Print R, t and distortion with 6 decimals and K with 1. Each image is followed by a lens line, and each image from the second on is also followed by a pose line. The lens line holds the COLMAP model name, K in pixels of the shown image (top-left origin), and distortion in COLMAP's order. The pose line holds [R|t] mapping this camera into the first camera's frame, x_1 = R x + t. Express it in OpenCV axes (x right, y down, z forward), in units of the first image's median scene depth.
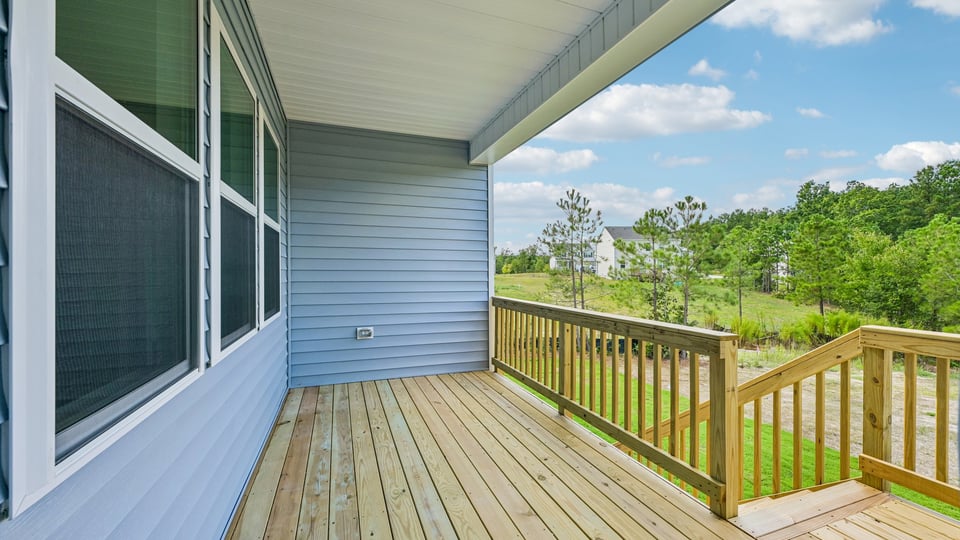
lens RADIAL K [[388.1, 0, 482.7], [0, 388.1, 267.4], [0, 0, 1]] dist [-0.000012, 0.000110]
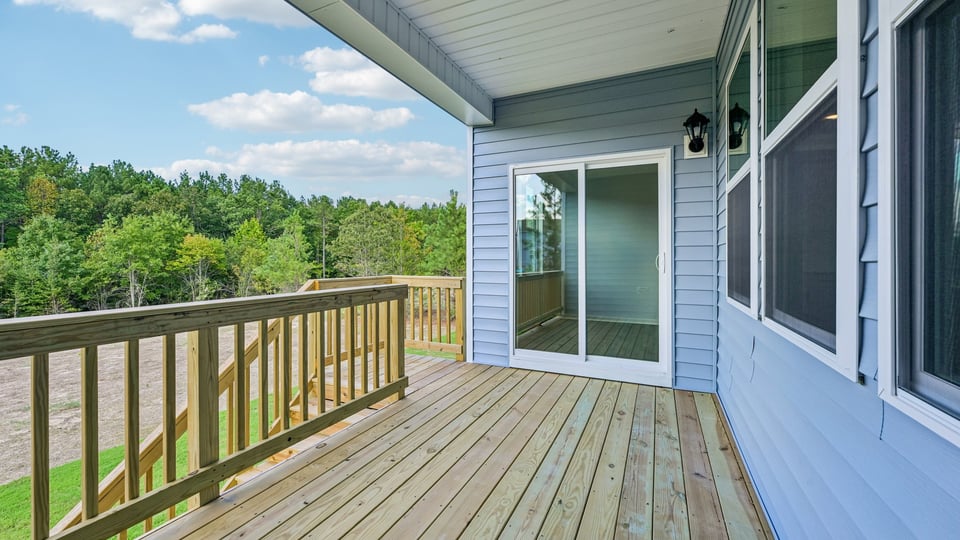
lens RADIAL K [[388.1, 0, 482.7], [0, 388.1, 267.4], [0, 0, 1]] dist [-0.000012, 0.000110]
pose [[-0.705624, -0.018800, 0.708337, -0.671596], [-0.011958, 0.999822, 0.014624, 0.070771], [-0.708485, 0.001849, -0.705723, 1.724465]]
